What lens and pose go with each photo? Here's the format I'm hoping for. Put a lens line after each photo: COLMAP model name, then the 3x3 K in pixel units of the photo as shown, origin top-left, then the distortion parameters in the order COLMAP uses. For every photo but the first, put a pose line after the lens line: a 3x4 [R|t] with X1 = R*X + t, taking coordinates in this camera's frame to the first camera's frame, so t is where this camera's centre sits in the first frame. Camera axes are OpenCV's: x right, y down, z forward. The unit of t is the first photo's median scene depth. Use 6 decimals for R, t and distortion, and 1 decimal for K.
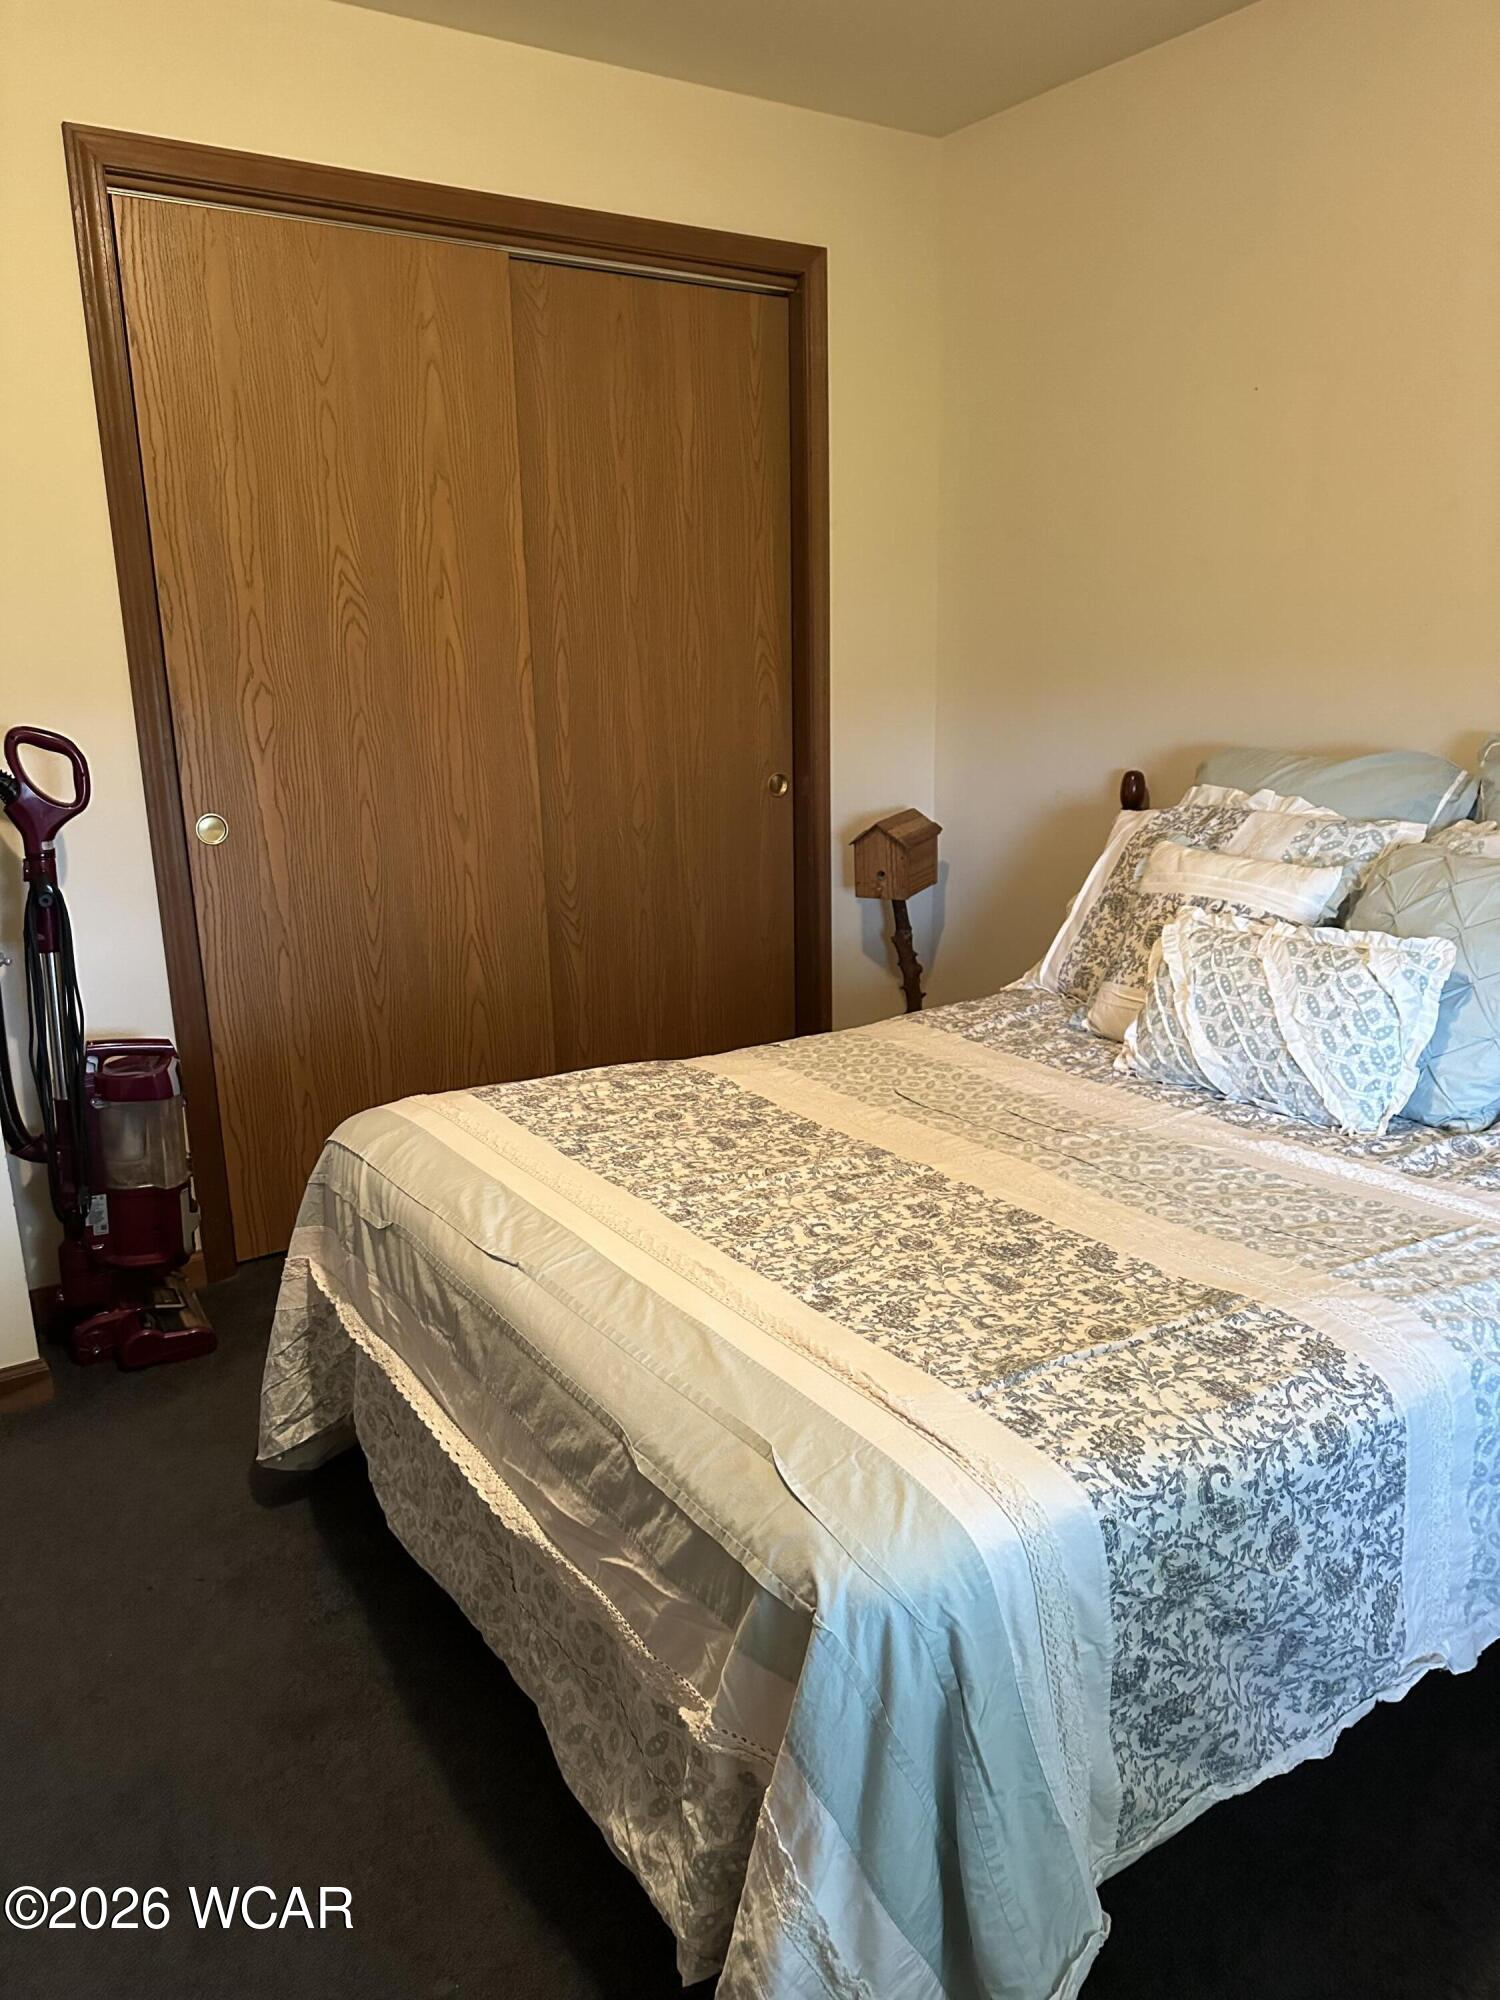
lens RADIAL K [[1408.1, 0, 750.0], [0, 1408.1, 1000.0], [0, 0, 1]] dist [0.228736, -0.458131]
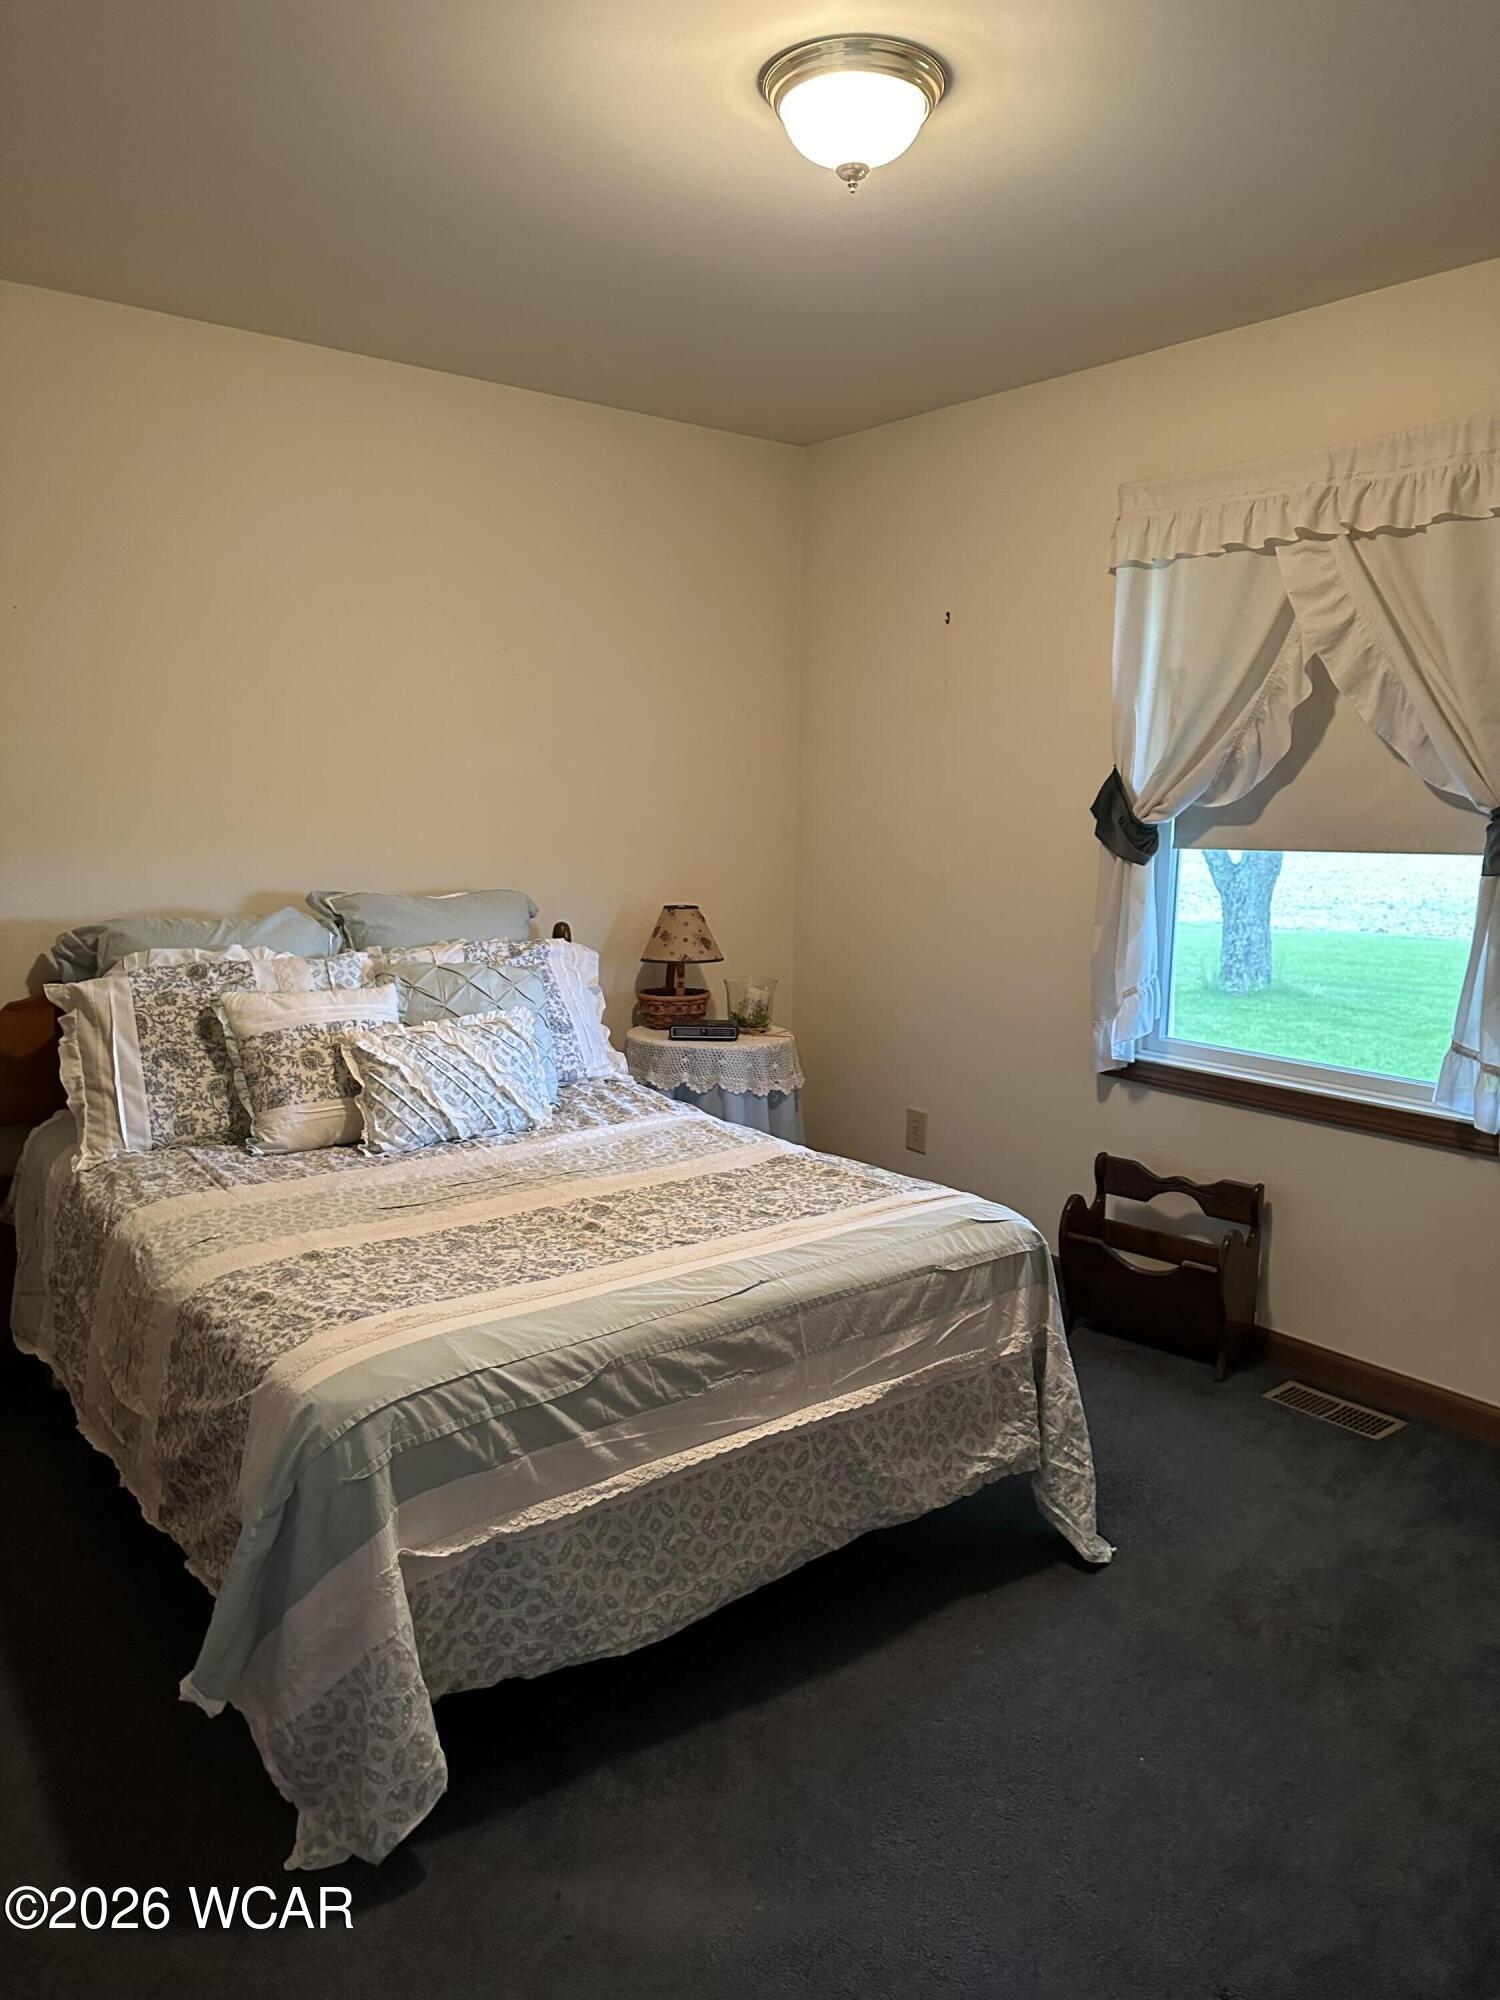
lens RADIAL K [[1408.1, 0, 750.0], [0, 1408.1, 1000.0], [0, 0, 1]] dist [0.228736, -0.458131]
pose [[-0.062919, -0.135432, 0.988787, -1.612712], [0.236345, 0.960546, 0.146603, -0.307924], [-0.969630, 0.242919, -0.028428, 1.052113]]
